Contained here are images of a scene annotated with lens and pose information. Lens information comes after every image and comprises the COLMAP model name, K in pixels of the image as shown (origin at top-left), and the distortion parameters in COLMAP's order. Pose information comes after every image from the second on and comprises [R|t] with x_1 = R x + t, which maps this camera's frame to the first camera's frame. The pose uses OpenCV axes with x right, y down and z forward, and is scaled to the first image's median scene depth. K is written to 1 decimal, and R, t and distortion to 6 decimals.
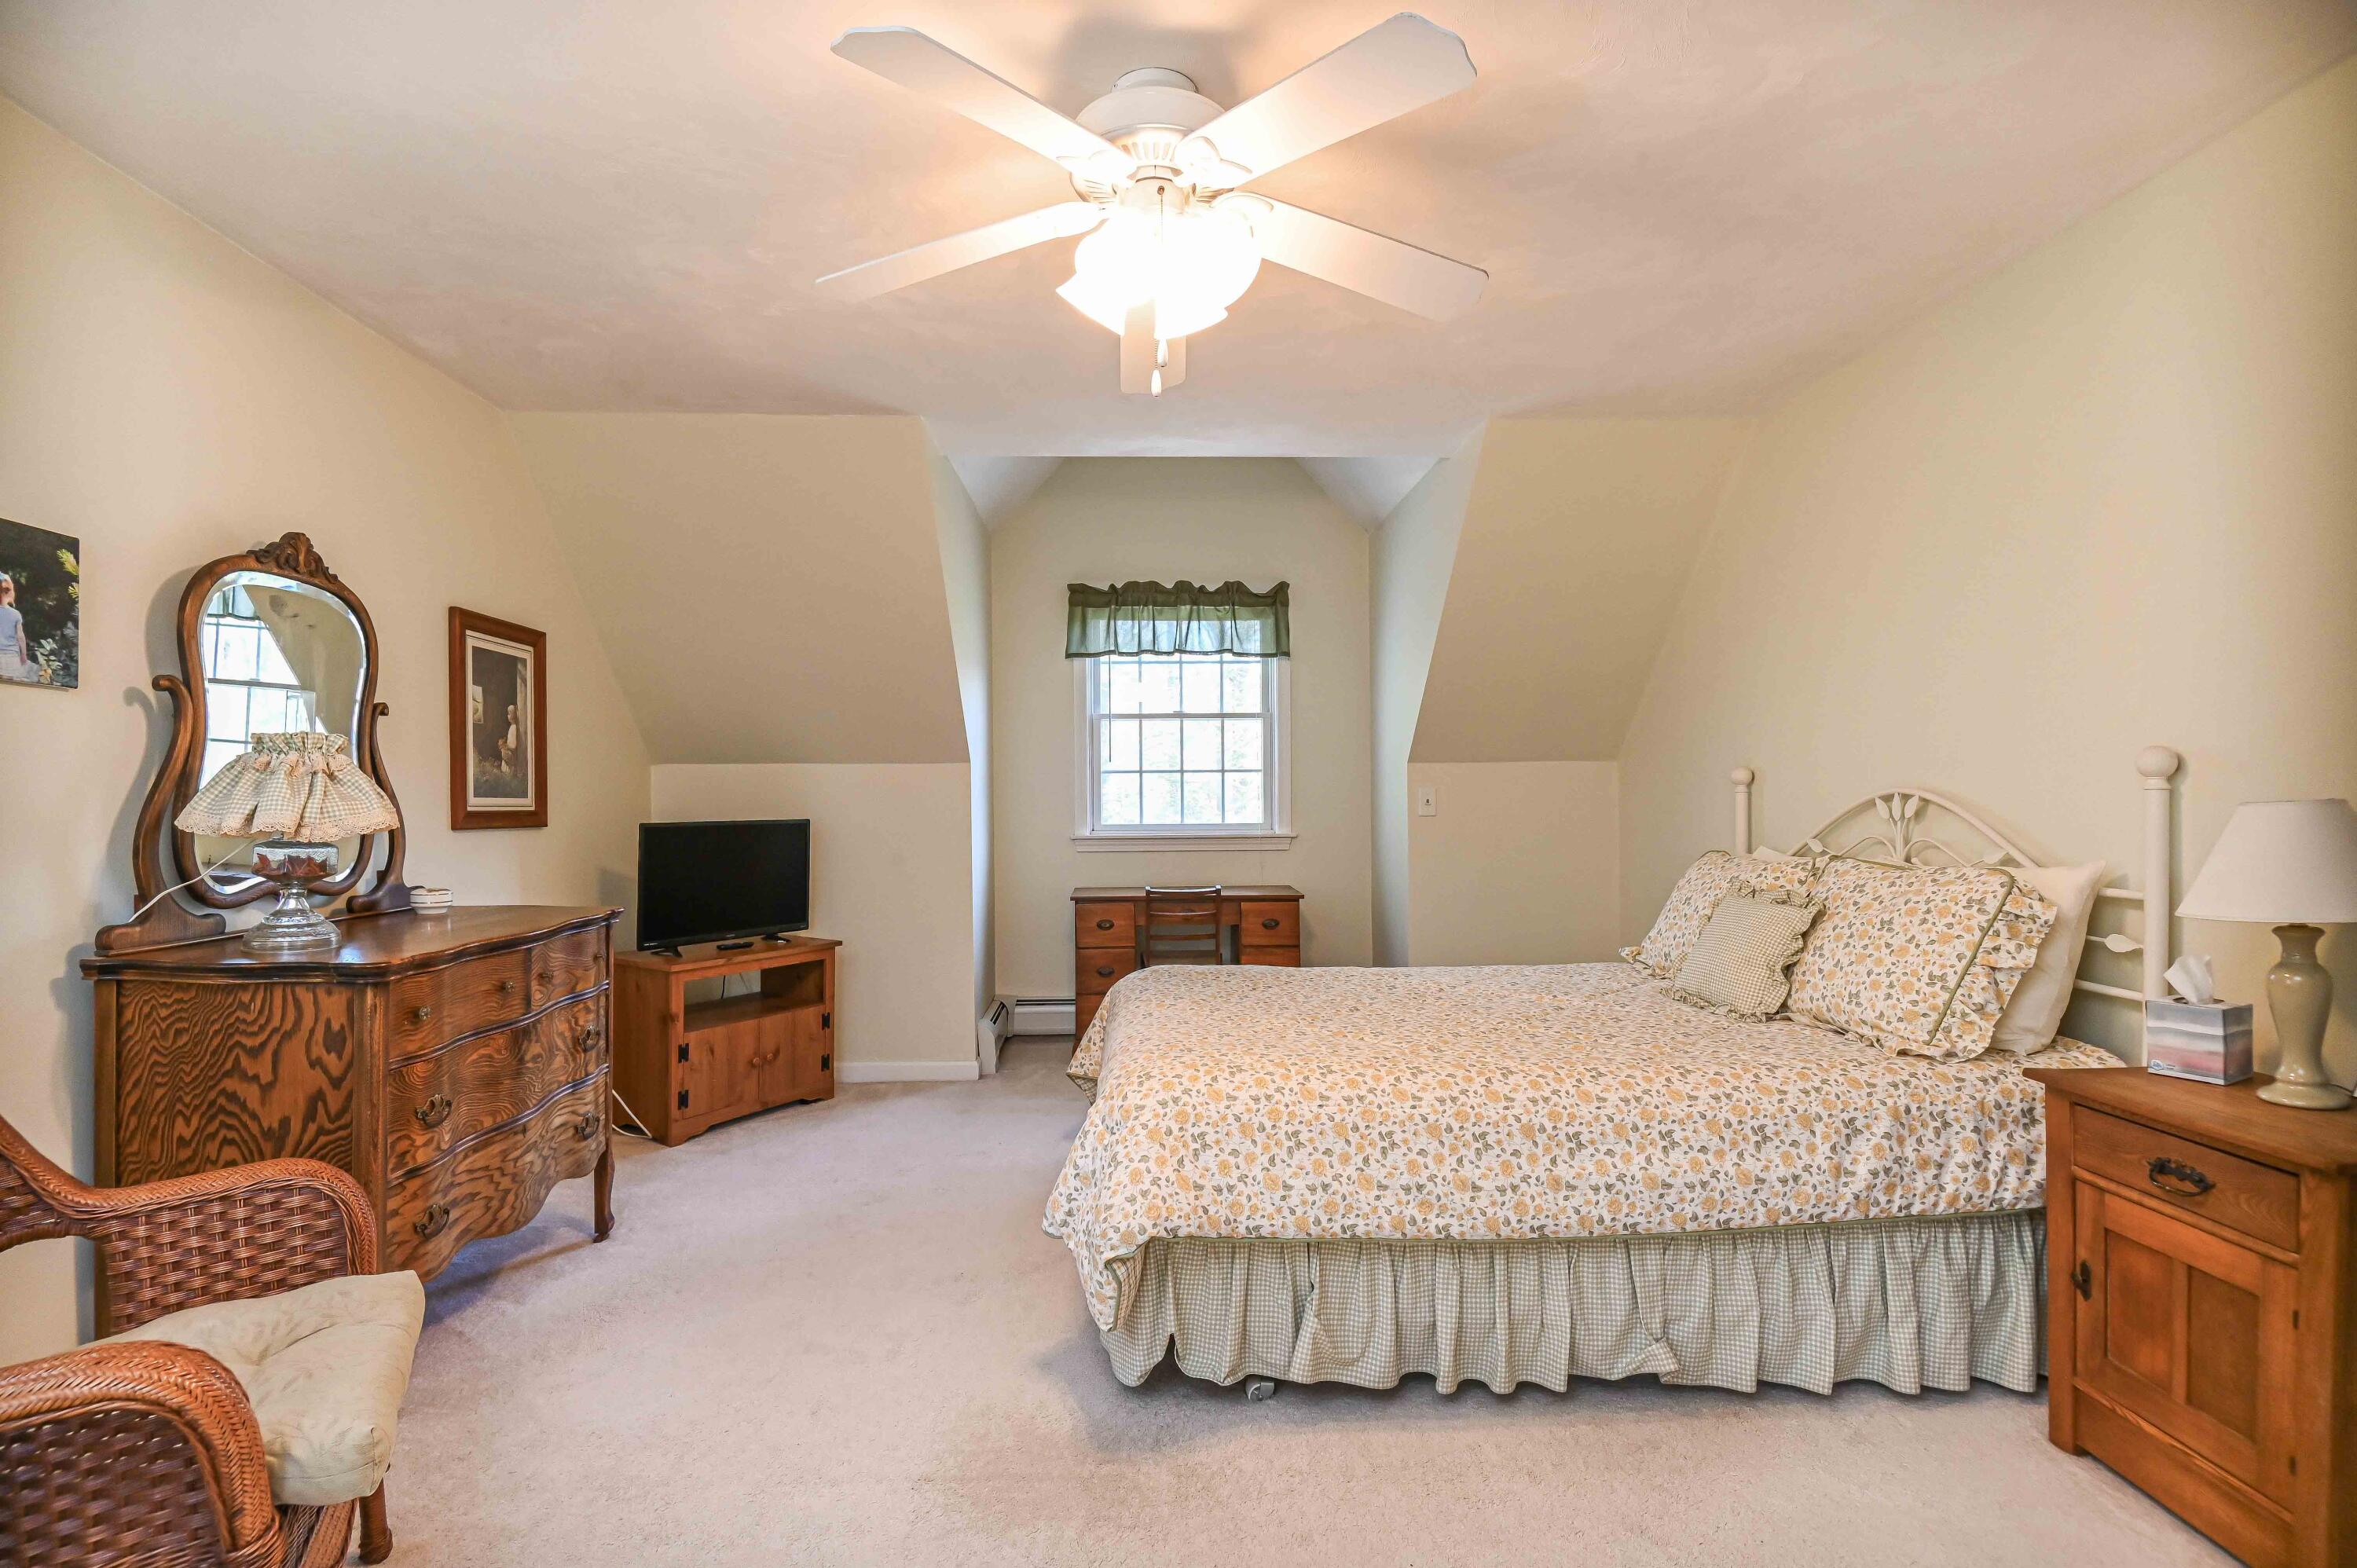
lens RADIAL K [[1128.8, 0, 1162.3], [0, 1128.8, 803.8], [0, 0, 1]] dist [0.021192, -0.023540]
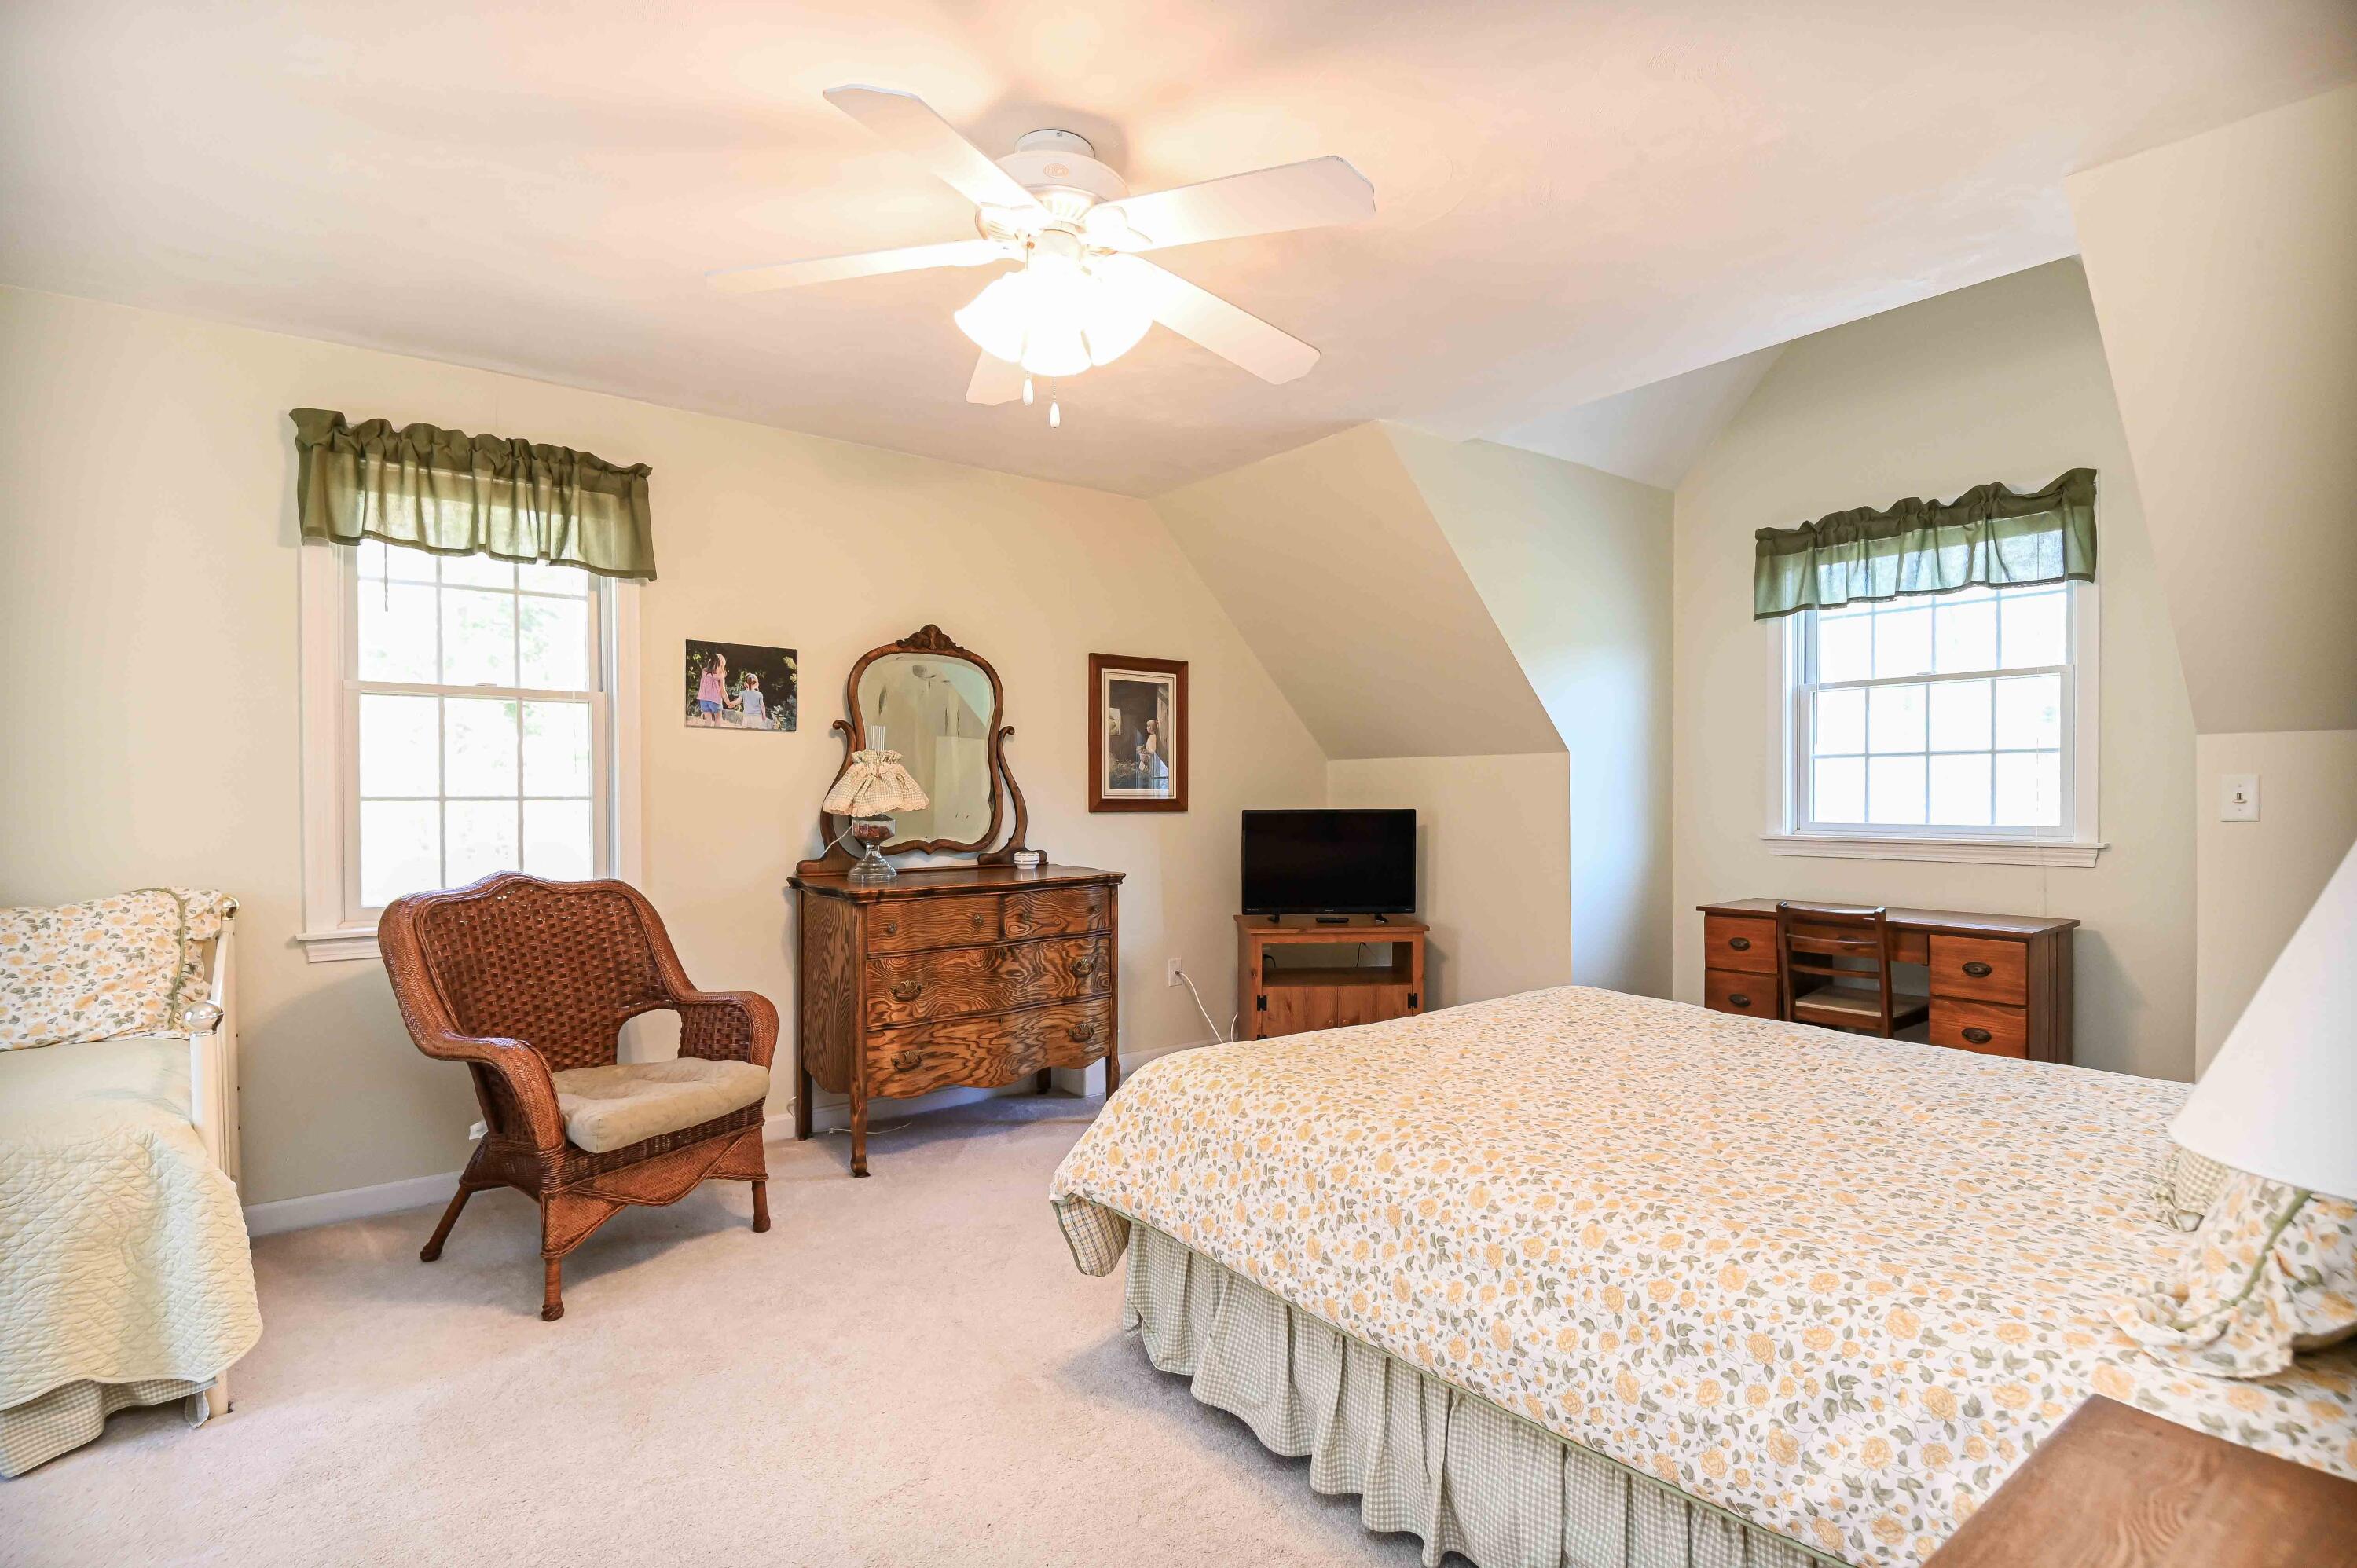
lens RADIAL K [[1128.8, 0, 1162.3], [0, 1128.8, 803.8], [0, 0, 1]] dist [0.021192, -0.023540]
pose [[0.574022, 0.012339, -0.818747, 0.535197], [-0.003808, 0.999916, 0.012399, -0.004811], [0.818831, -0.004000, 0.574020, 0.253531]]
